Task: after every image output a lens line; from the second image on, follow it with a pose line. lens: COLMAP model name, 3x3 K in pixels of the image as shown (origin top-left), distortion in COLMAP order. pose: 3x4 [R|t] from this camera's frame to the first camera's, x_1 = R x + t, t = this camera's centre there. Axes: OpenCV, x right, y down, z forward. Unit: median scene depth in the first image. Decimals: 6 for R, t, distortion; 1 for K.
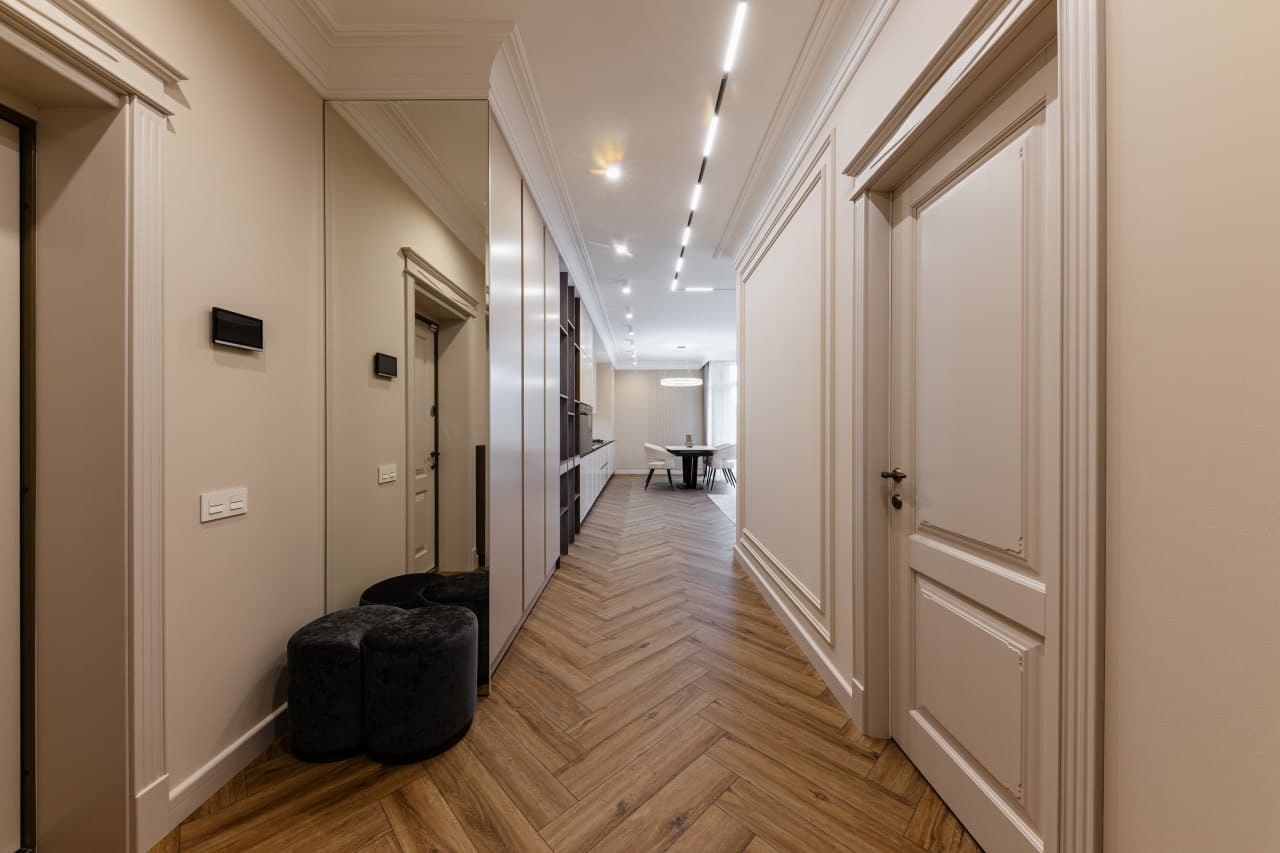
lens RADIAL K [[440.7, 0, 637.7], [0, 440.7, 426.5], [0, 0, 1]] dist [0.005835, -0.001249]
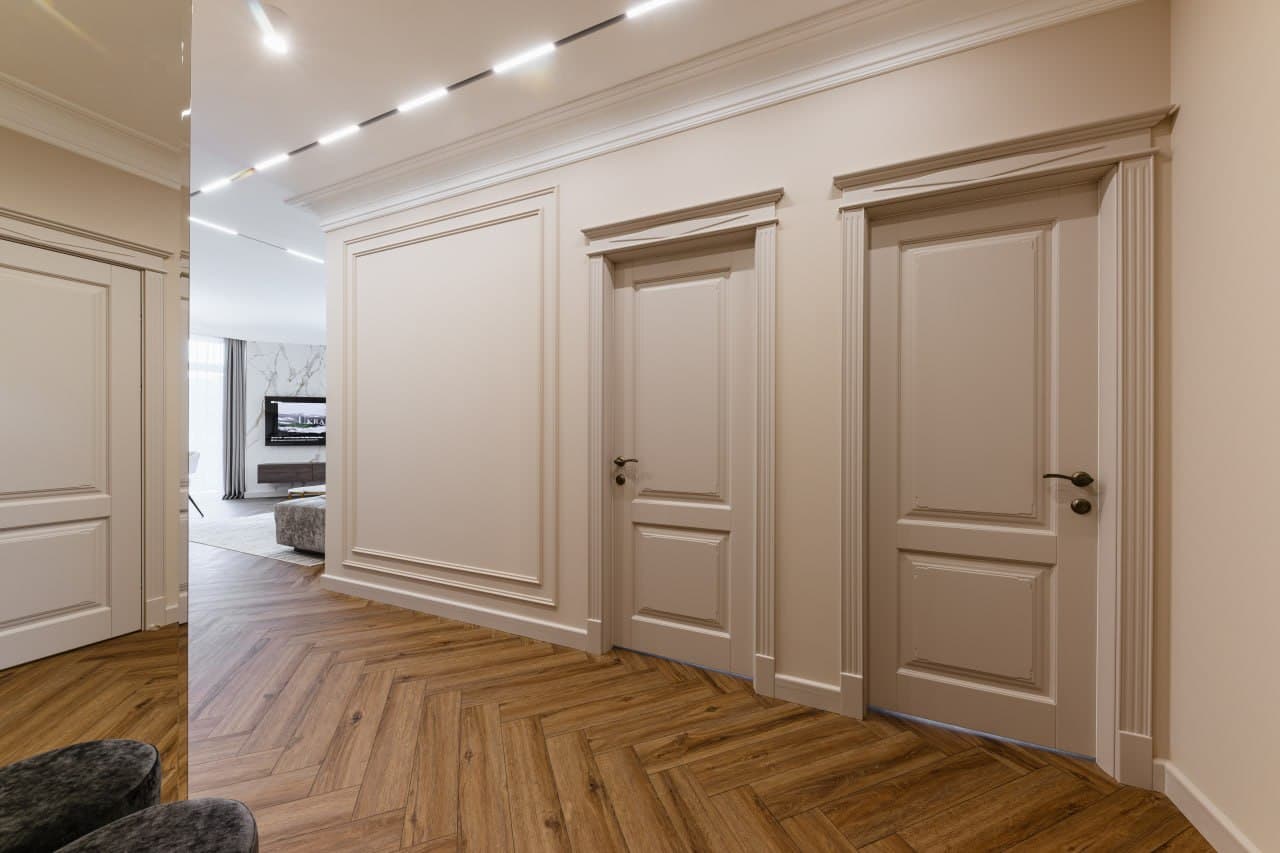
lens RADIAL K [[440.7, 0, 638.1], [0, 440.7, 425.1], [0, 0, 1]] dist [0.005835, -0.001249]
pose [[0.395047, -0.000499, 0.918661, -0.695238], [-0.001845, 0.999997, 0.001337, -0.010392], [-0.918659, -0.002223, 0.395045, 0.364013]]
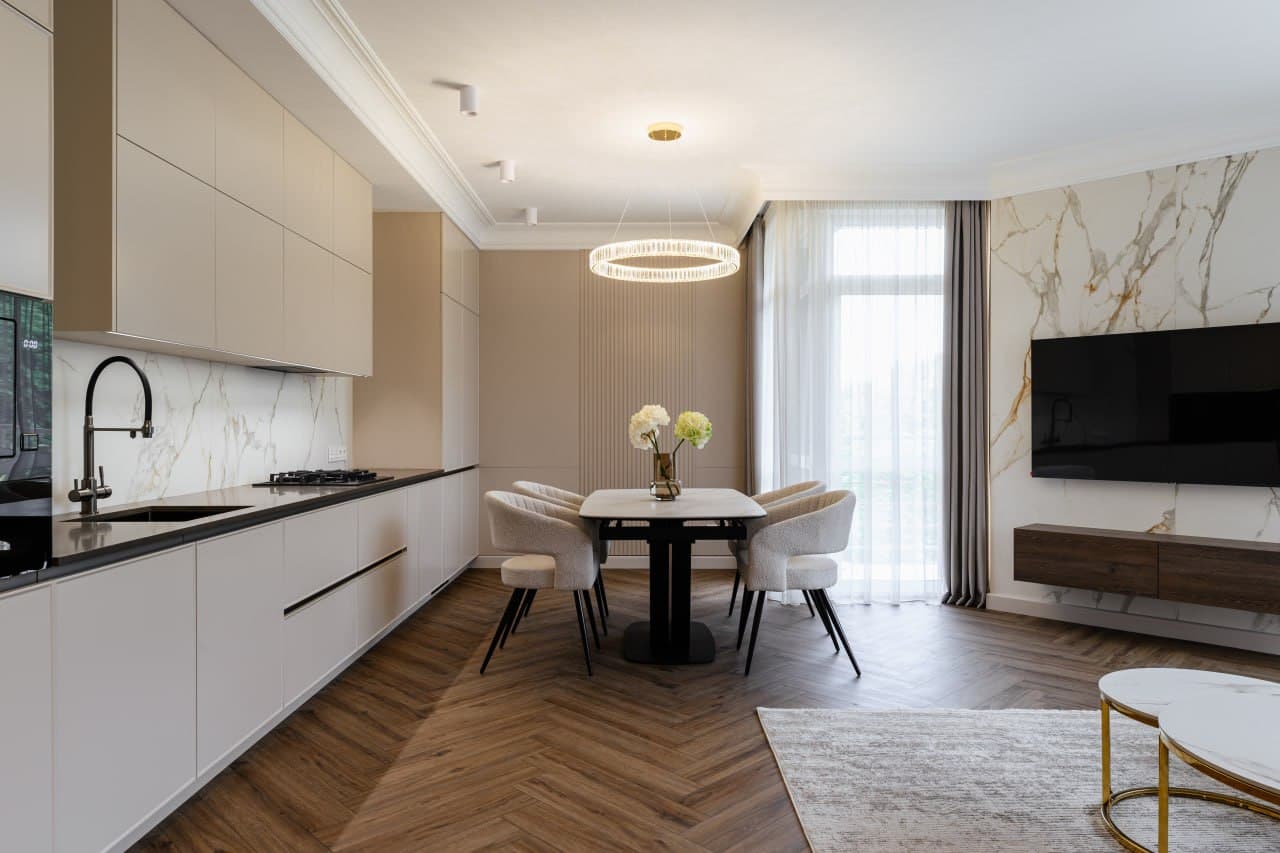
lens RADIAL K [[825.3, 0, 632.8], [0, 825.3, 431.1], [0, 0, 1]] dist [0.011900, -0.013330]
pose [[0.999703, 0.001042, -0.024363, 0.462002], [-0.001051, 0.999999, -0.000327, 0.043248], [0.024362, 0.000352, 0.999703, 2.393805]]
